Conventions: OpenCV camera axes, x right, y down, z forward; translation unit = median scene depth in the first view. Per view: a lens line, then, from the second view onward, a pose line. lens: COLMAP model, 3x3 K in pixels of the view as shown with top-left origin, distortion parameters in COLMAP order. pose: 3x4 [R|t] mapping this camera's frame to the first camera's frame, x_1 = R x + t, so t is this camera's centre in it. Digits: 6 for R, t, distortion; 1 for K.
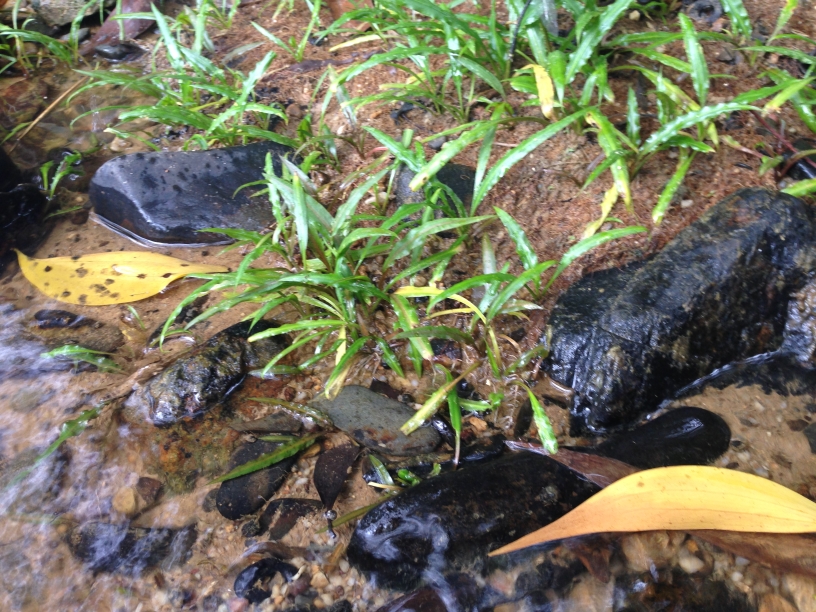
lens RADIAL K [[782.2, 0, 408.7], [0, 782.2, 304.0], [0, 0, 1]] dist [0.006479, 0.000000]
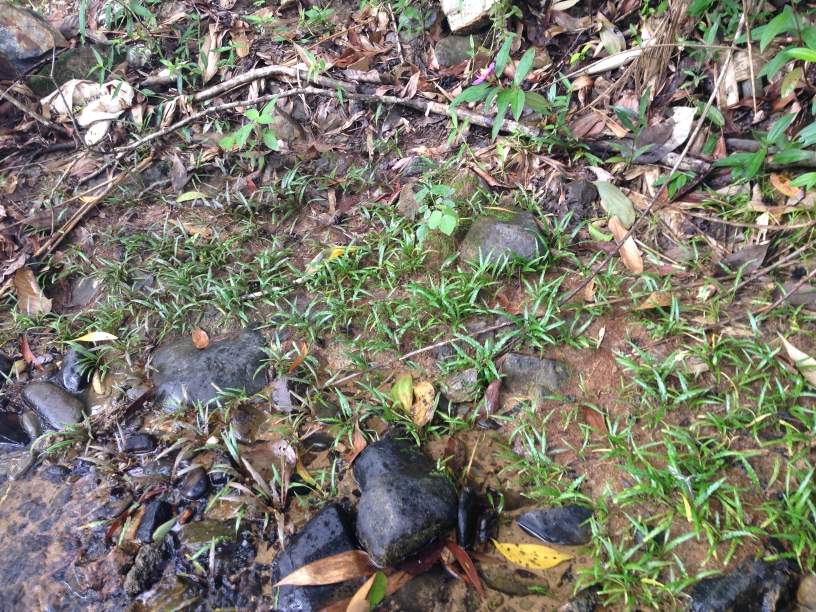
lens RADIAL K [[782.2, 0, 406.8], [0, 782.2, 308.1], [0, 0, 1]] dist [0.006479, 0.000000]
pose [[0.992341, -0.001293, -0.123525, -0.586003], [0.000157, 0.999958, -0.009202, -1.124466], [0.123531, 0.009112, 0.992299, -2.379265]]
